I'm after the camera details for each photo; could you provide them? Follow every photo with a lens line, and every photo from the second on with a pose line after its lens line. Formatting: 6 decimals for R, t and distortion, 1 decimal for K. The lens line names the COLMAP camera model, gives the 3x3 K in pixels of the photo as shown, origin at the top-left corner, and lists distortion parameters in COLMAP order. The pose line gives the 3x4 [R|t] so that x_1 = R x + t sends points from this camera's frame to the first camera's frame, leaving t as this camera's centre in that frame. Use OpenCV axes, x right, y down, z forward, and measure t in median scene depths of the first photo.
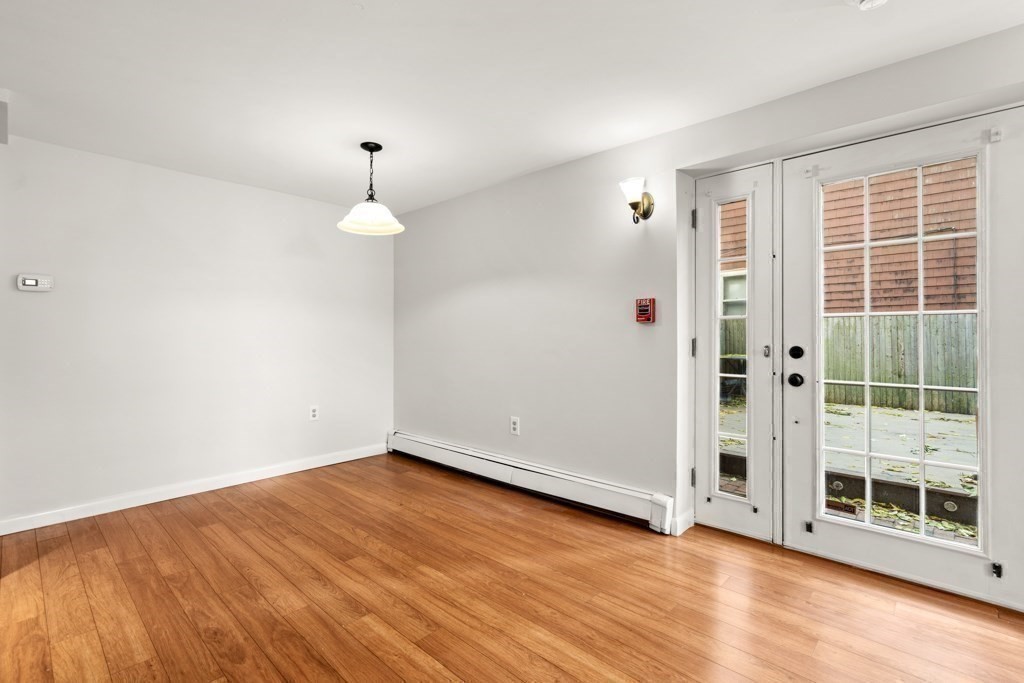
lens RADIAL K [[474.0, 0, 509.9], [0, 474.0, 331.0], [0, 0, 1]] dist [-0.013895, 0.007595]
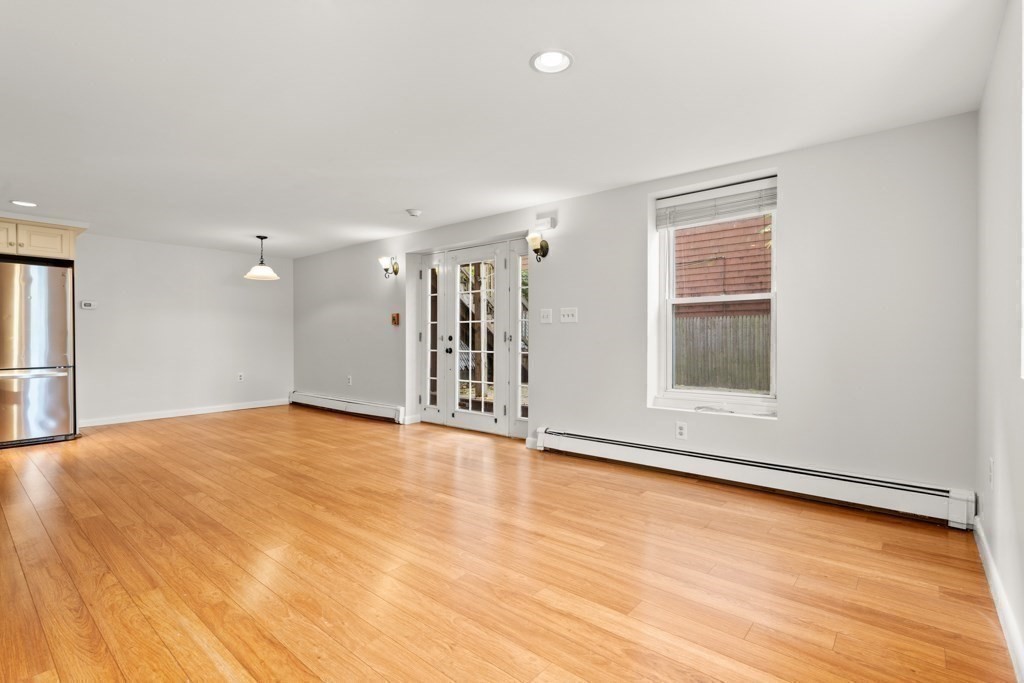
lens RADIAL K [[474.0, 0, 509.9], [0, 474.0, 331.0], [0, 0, 1]] dist [-0.013895, 0.007595]
pose [[0.998287, 0.000349, 0.058500, 0.679670], [-0.000156, 0.999995, -0.003305, 0.016626], [-0.058501, 0.003290, 0.998282, -1.129474]]
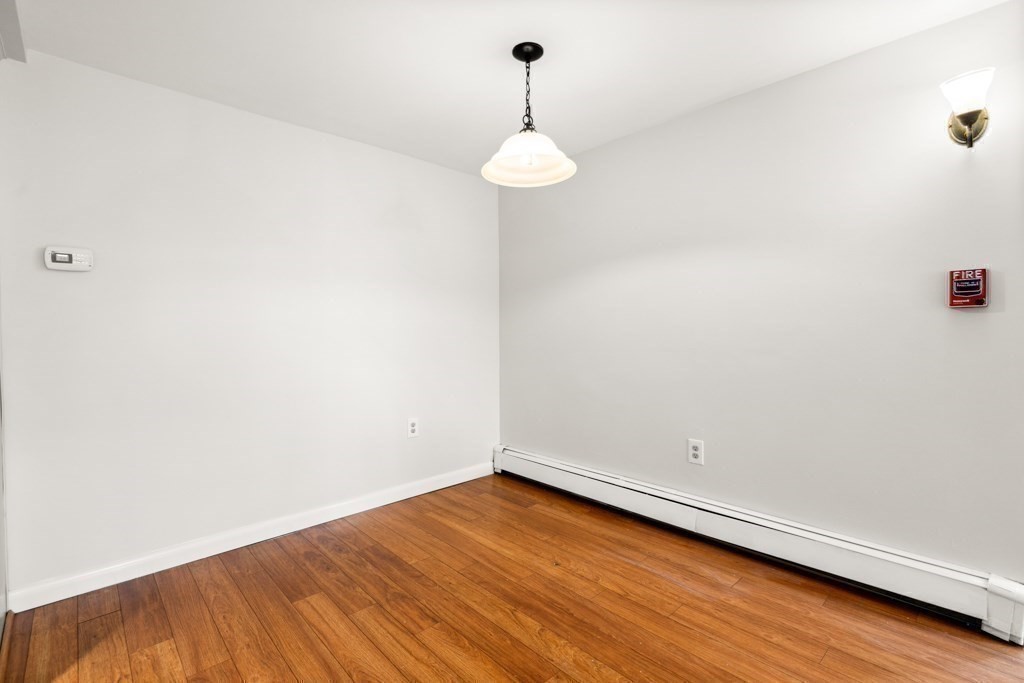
lens RADIAL K [[474.0, 0, 509.9], [0, 474.0, 331.0], [0, 0, 1]] dist [-0.013895, 0.007595]
pose [[0.997648, -0.004510, -0.068392, -0.288127], [0.005687, 0.999839, 0.017014, -0.000485], [0.068304, -0.017363, 0.997513, 0.324967]]
